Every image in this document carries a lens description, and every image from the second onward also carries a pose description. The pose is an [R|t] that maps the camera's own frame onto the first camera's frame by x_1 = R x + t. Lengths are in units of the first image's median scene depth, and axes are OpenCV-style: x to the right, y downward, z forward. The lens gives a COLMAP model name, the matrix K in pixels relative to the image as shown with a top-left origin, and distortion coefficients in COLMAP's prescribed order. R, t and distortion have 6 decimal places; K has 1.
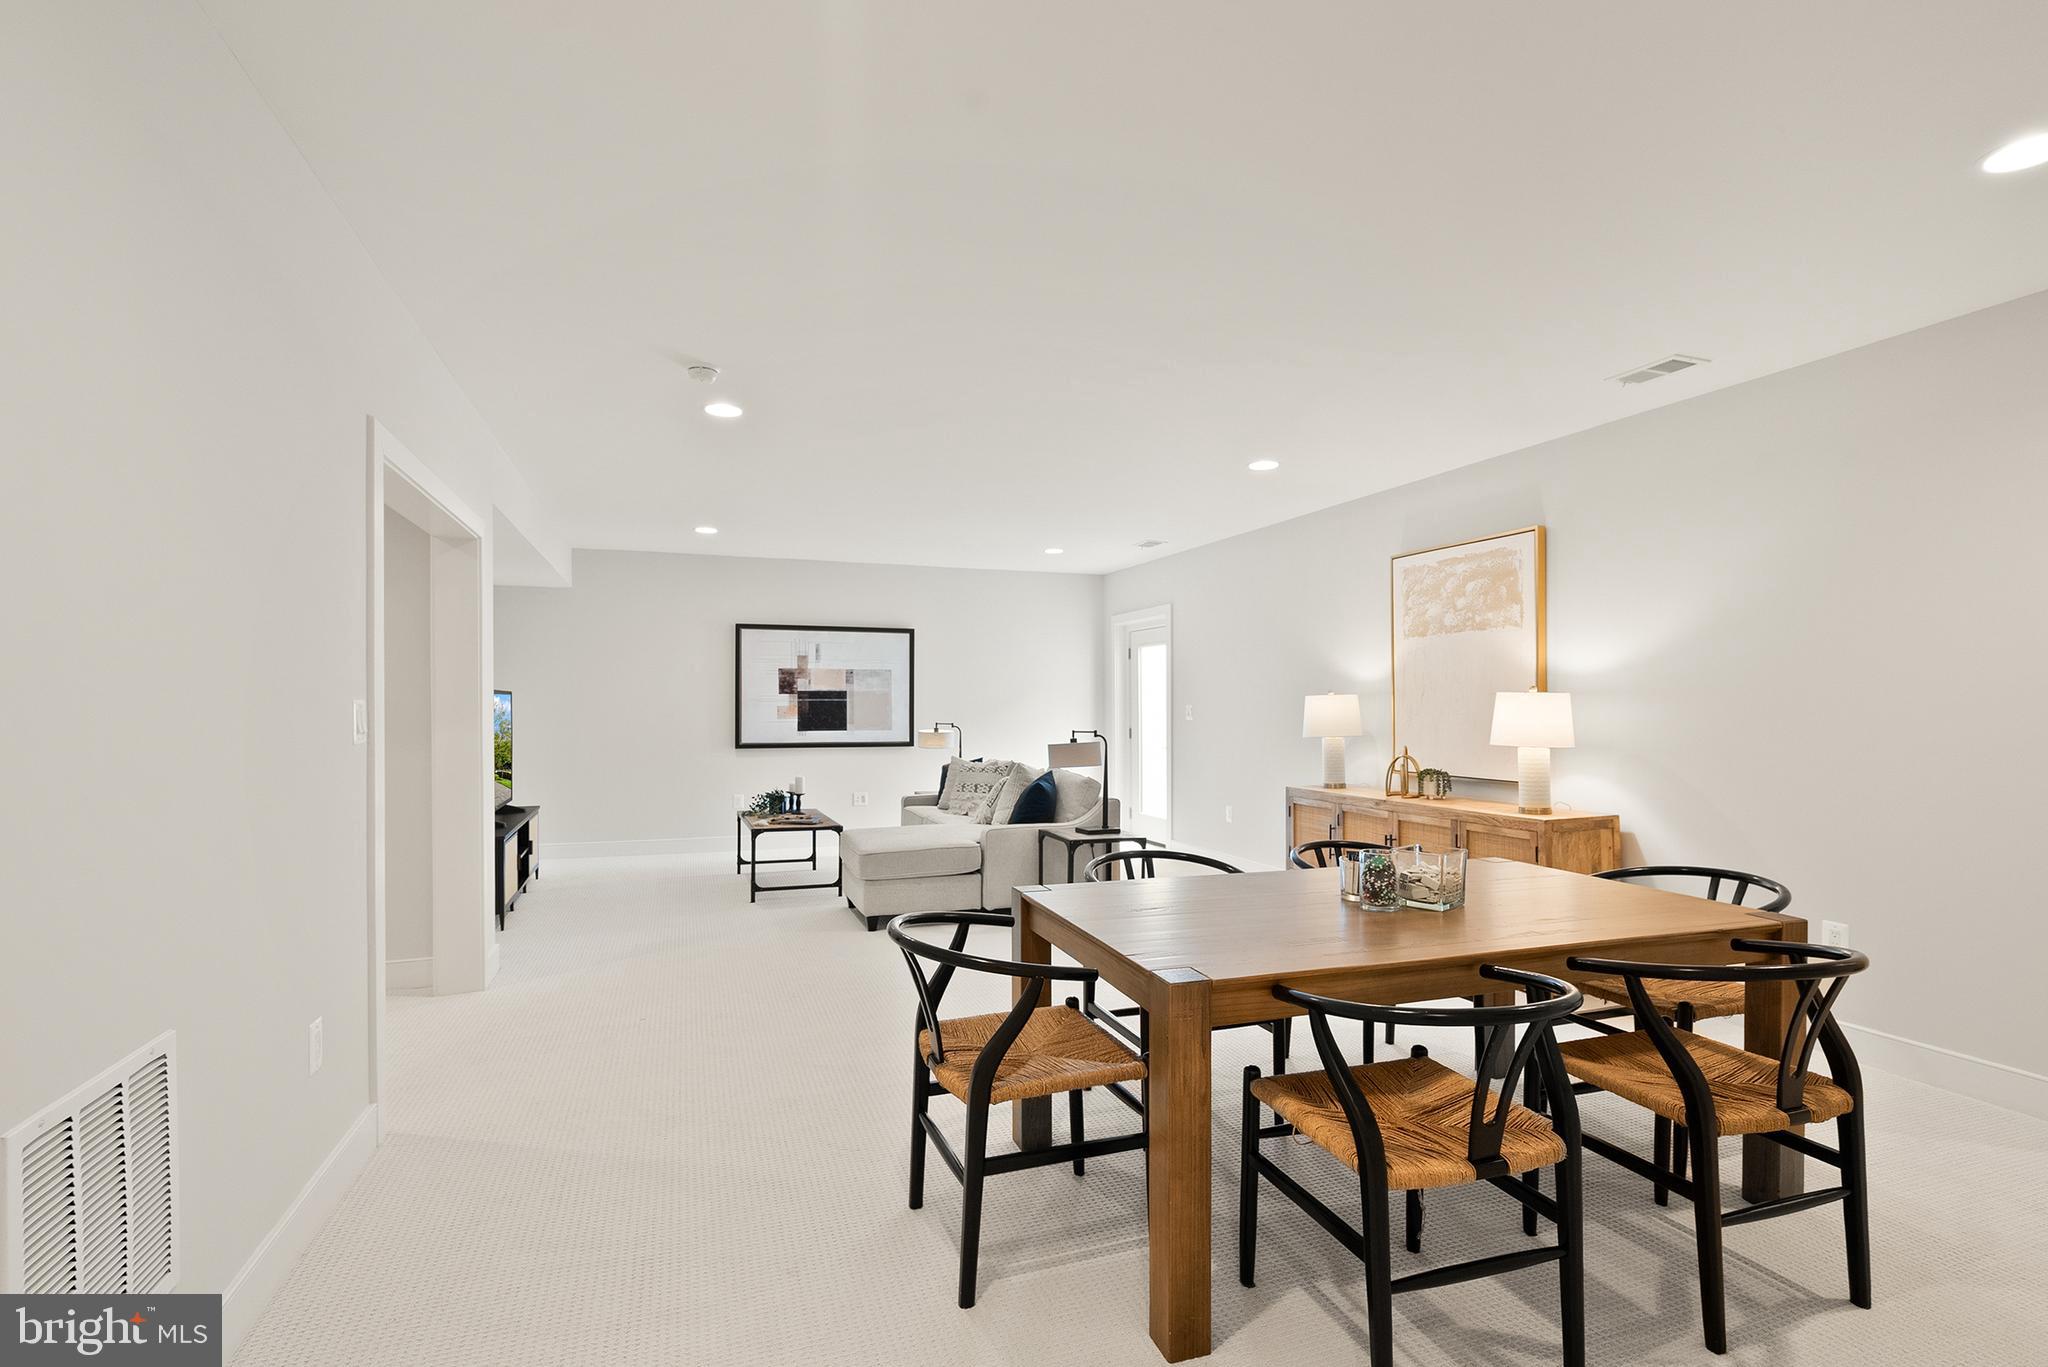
lens RADIAL K [[973.8, 0, 1024.0], [0, 973.8, 683.5], [0, 0, 1]] dist [0.000962, 0.000036]
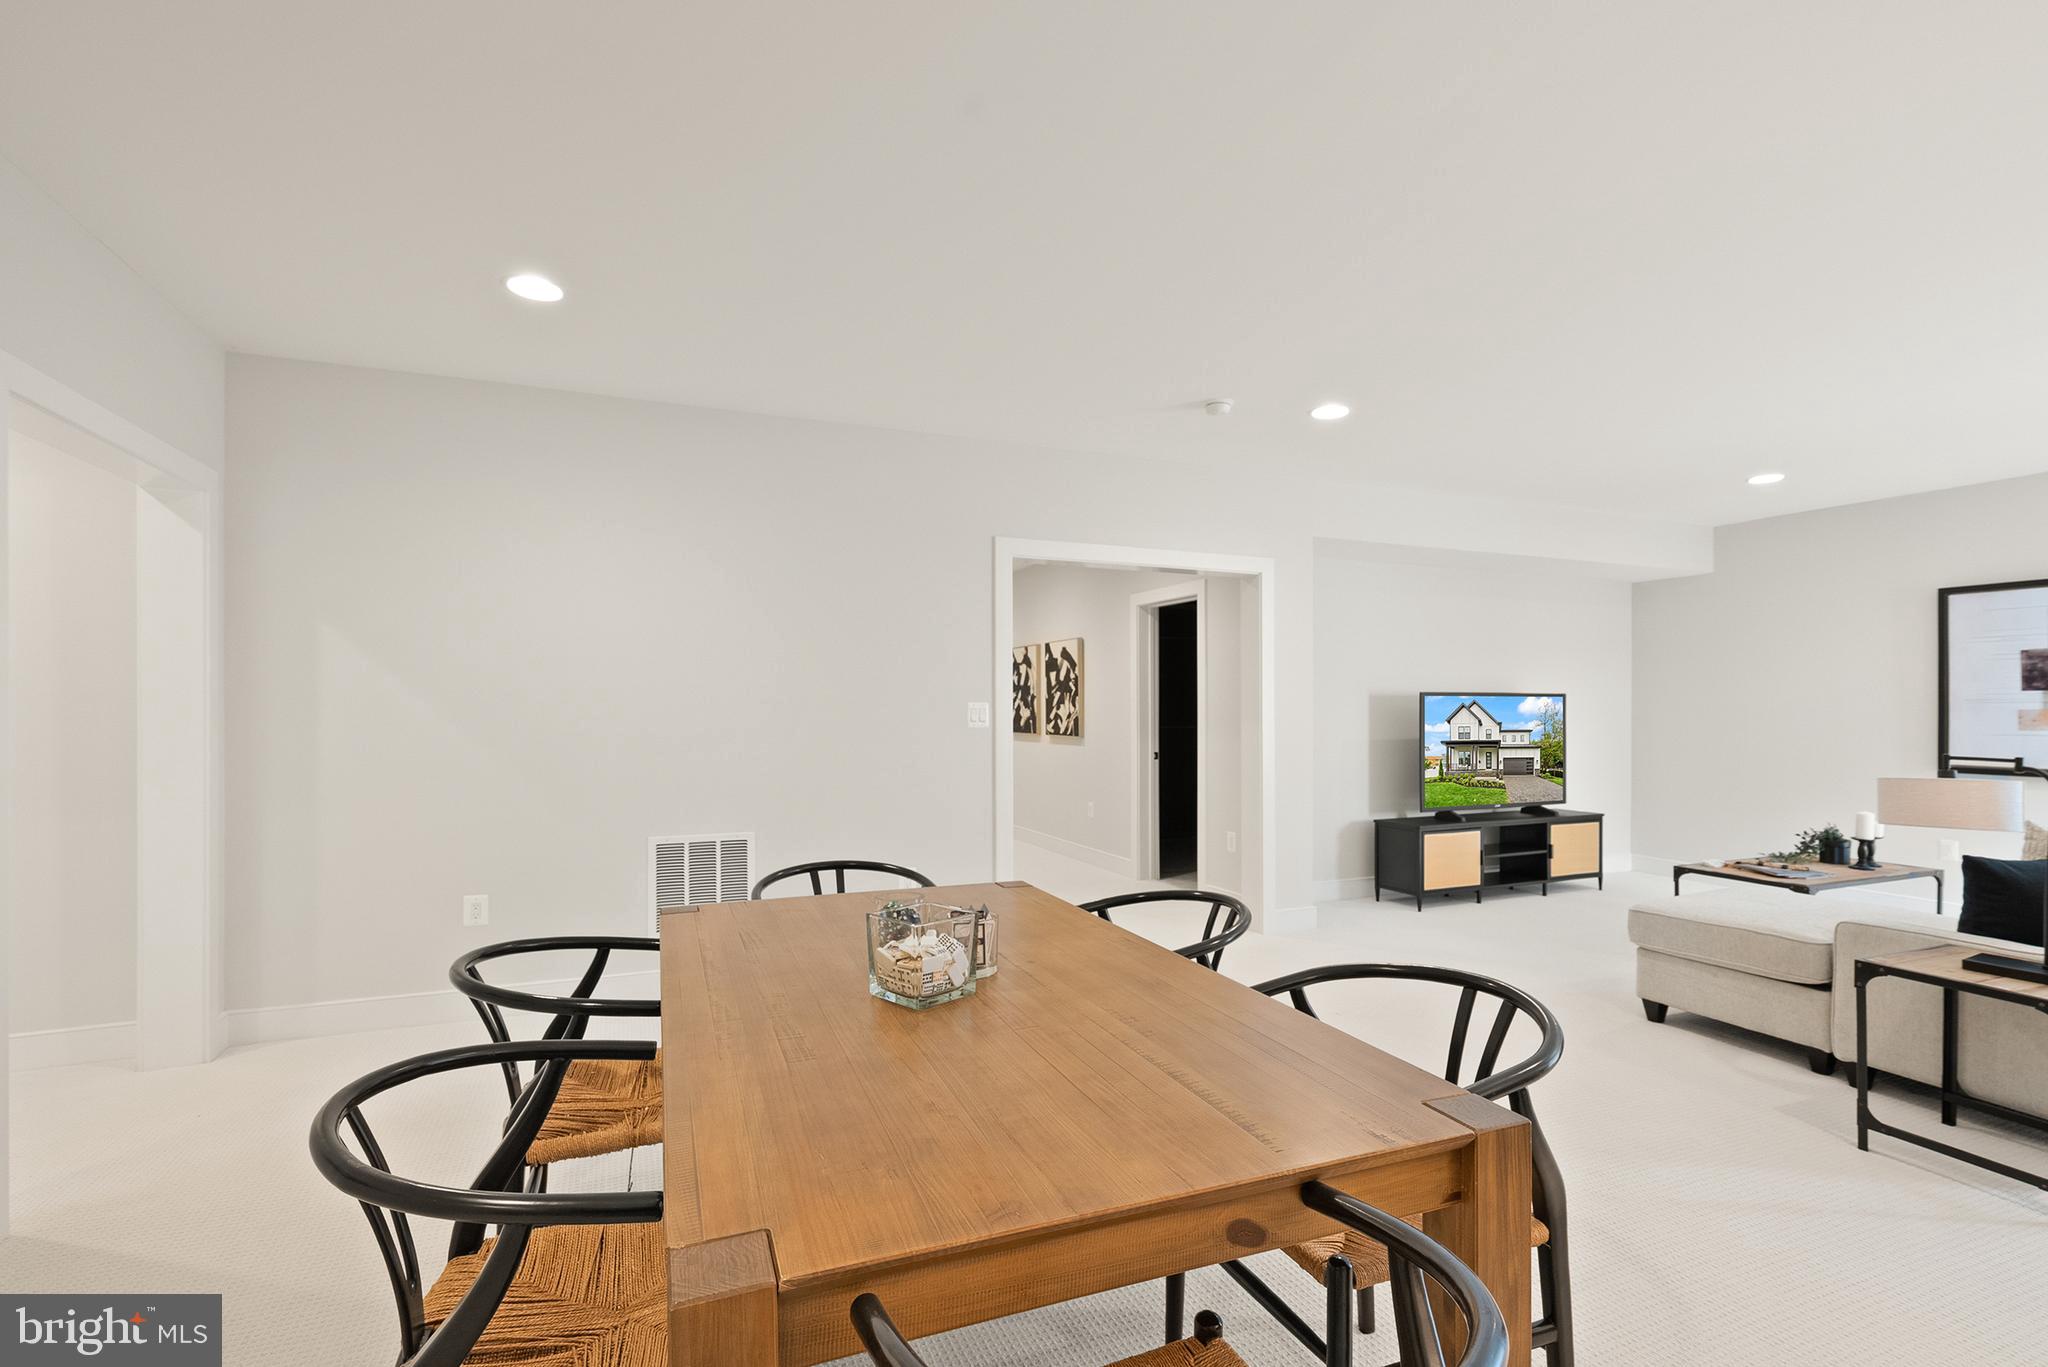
lens RADIAL K [[947.4, 0, 1024.0], [0, 947.4, 683.5], [0, 0, 1]] dist [0.000082, 0.000025]
pose [[0.046224, -0.015056, -0.998818, 0.417628], [0.012451, 0.999817, -0.014495, 0.008564], [0.998853, -0.011766, 0.046403, 0.400932]]
